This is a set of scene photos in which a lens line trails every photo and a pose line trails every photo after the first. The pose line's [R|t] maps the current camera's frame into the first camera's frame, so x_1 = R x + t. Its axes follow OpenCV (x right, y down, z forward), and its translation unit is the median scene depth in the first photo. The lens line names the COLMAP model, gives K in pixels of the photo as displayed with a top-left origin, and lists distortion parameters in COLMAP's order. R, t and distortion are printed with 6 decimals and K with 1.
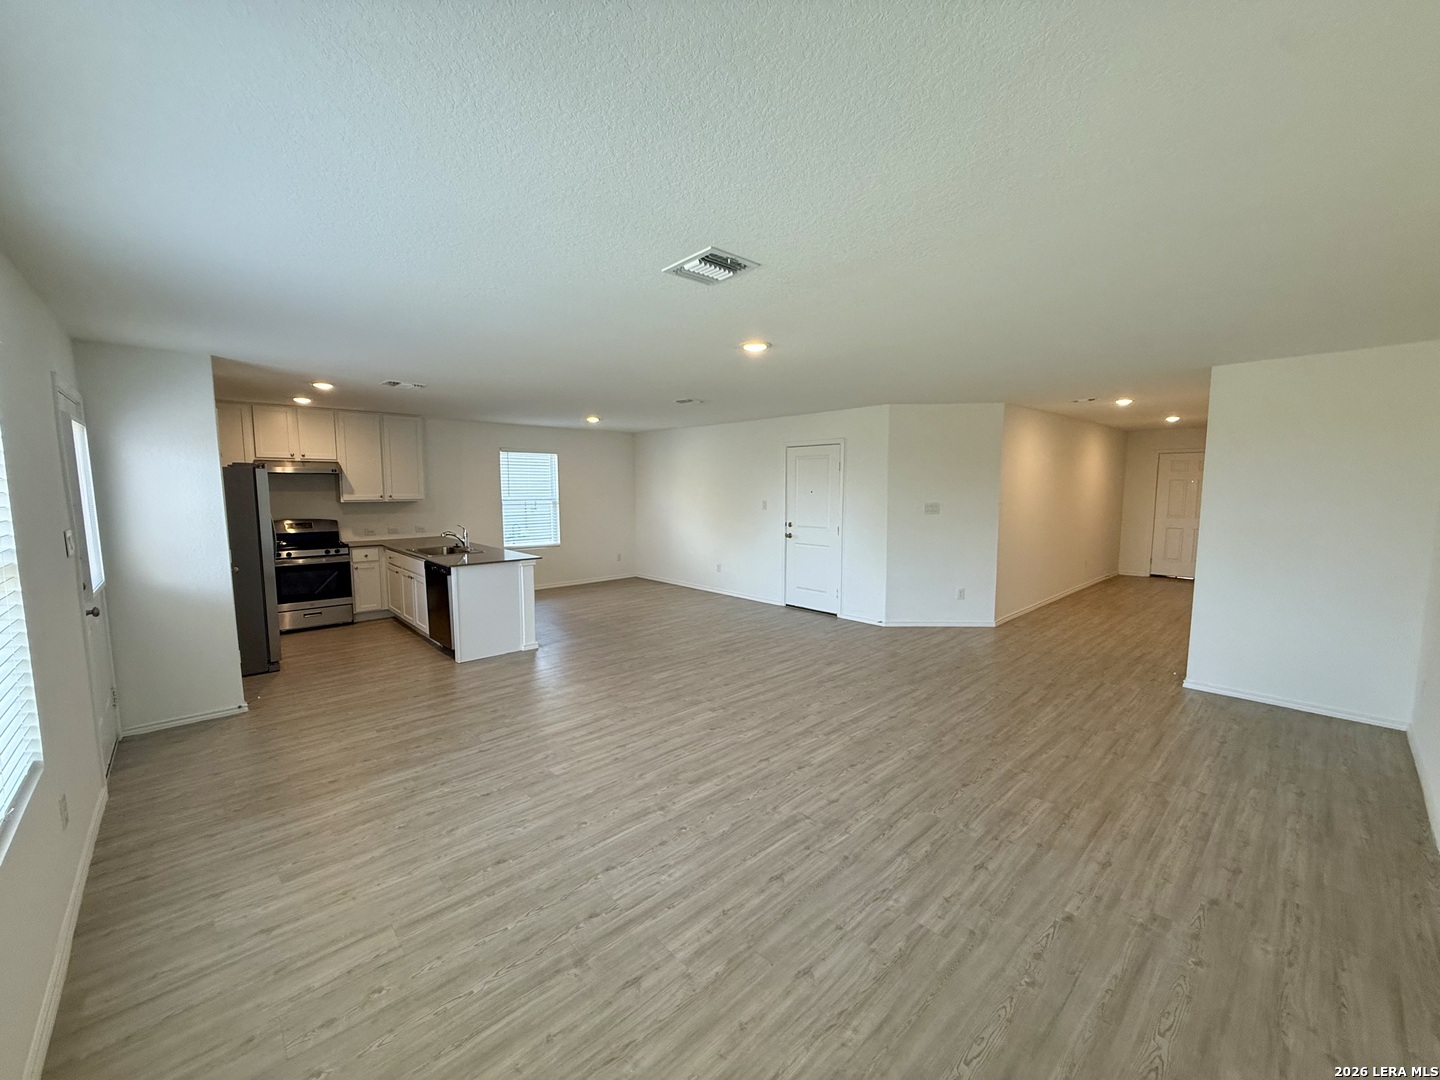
lens RADIAL K [[573.2, 0, 717.6], [0, 573.2, 540.9], [0, 0, 1]] dist [0.001234, -0.000232]
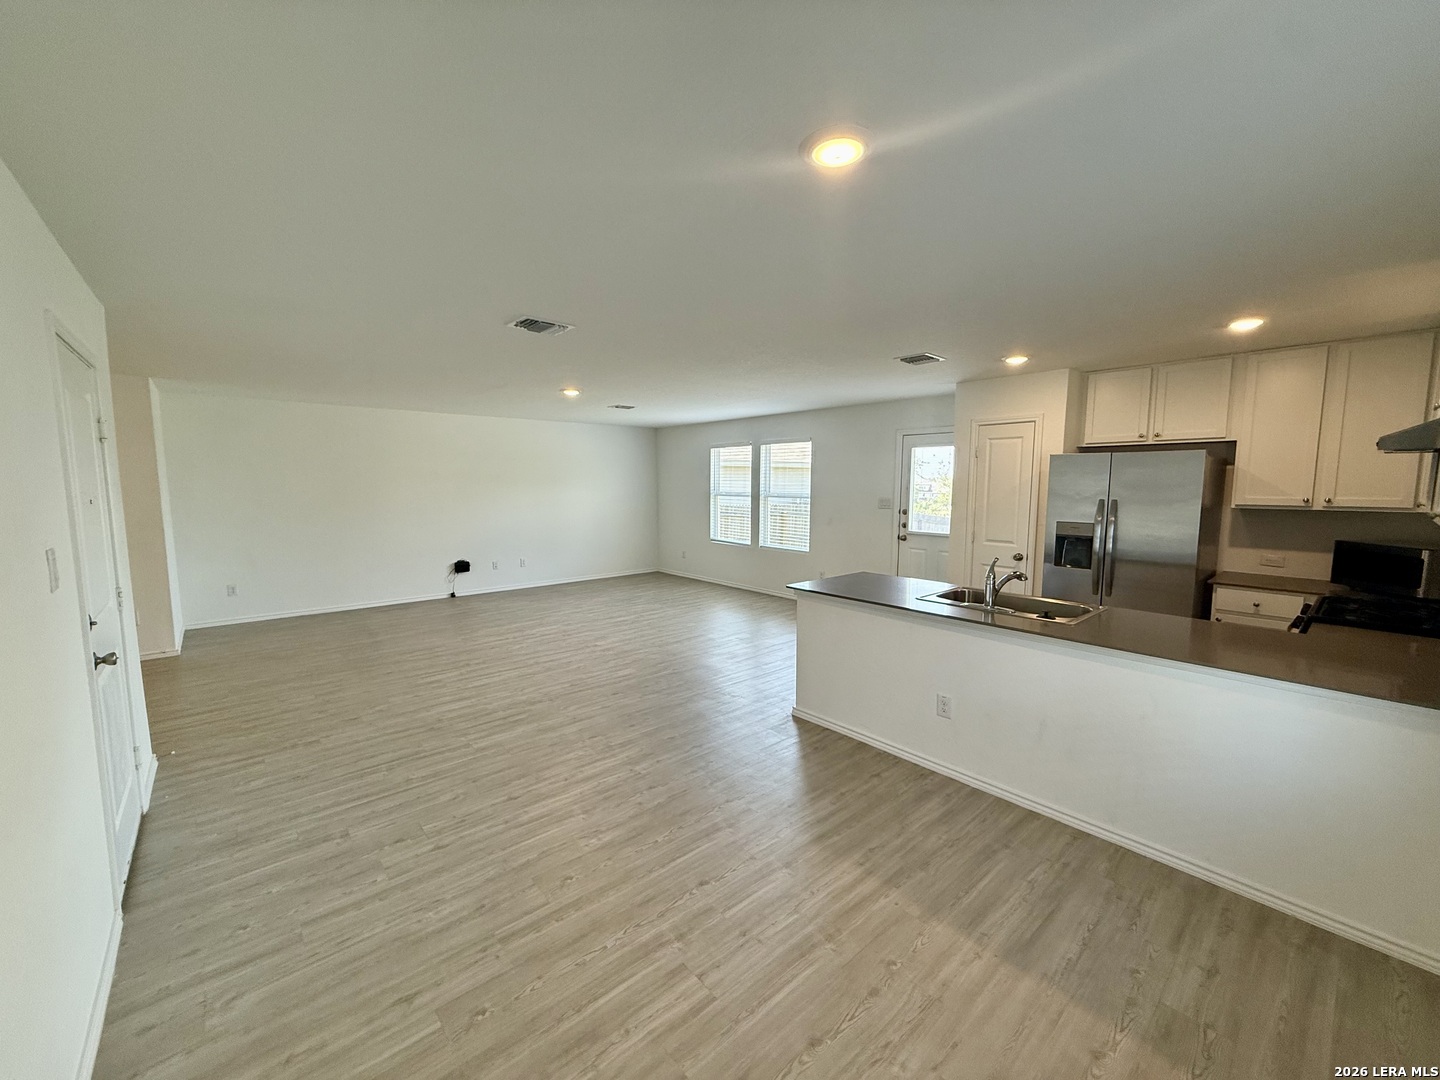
lens RADIAL K [[573.2, 0, 717.6], [0, 573.2, 540.9], [0, 0, 1]] dist [0.001234, -0.000232]
pose [[-0.999440, -0.002297, 0.033376, -0.310541], [0.004623, 0.978584, 0.205797, -0.204581], [-0.033134, 0.205836, -0.978025, 2.065597]]
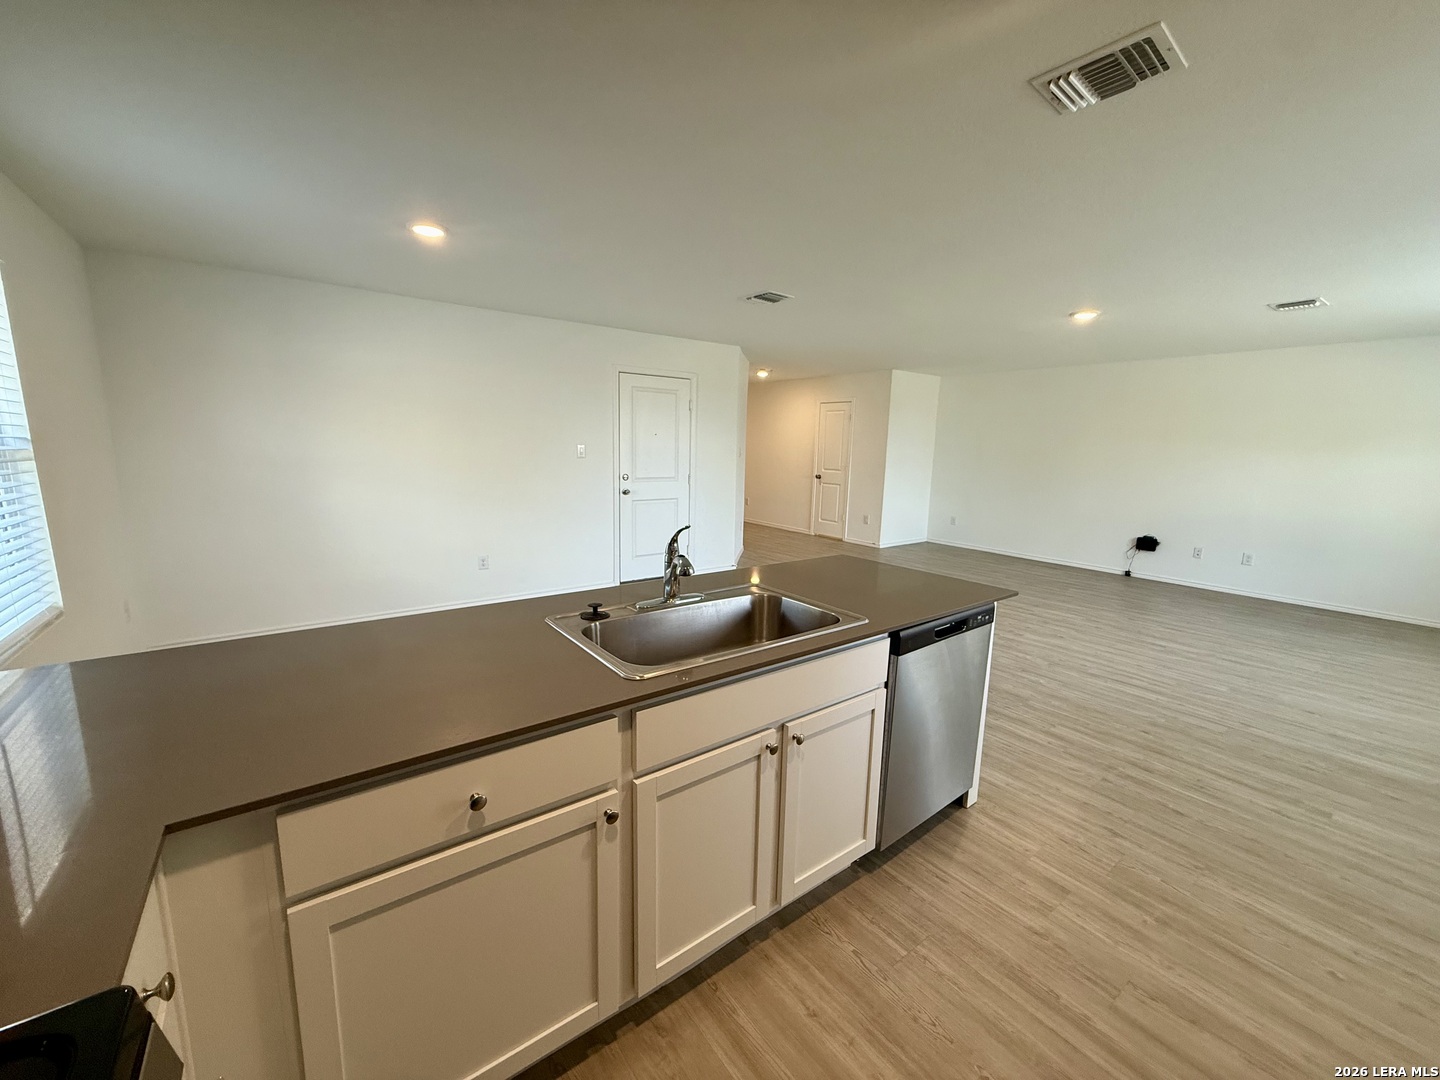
lens RADIAL K [[573.2, 0, 717.6], [0, 573.2, 540.9], [0, 0, 1]] dist [0.001234, -0.000232]
pose [[0.104072, -0.163482, 0.981042, -1.021552], [0.076833, 0.984772, 0.155952, -0.089926], [-0.991598, 0.059146, 0.115048, 1.310723]]
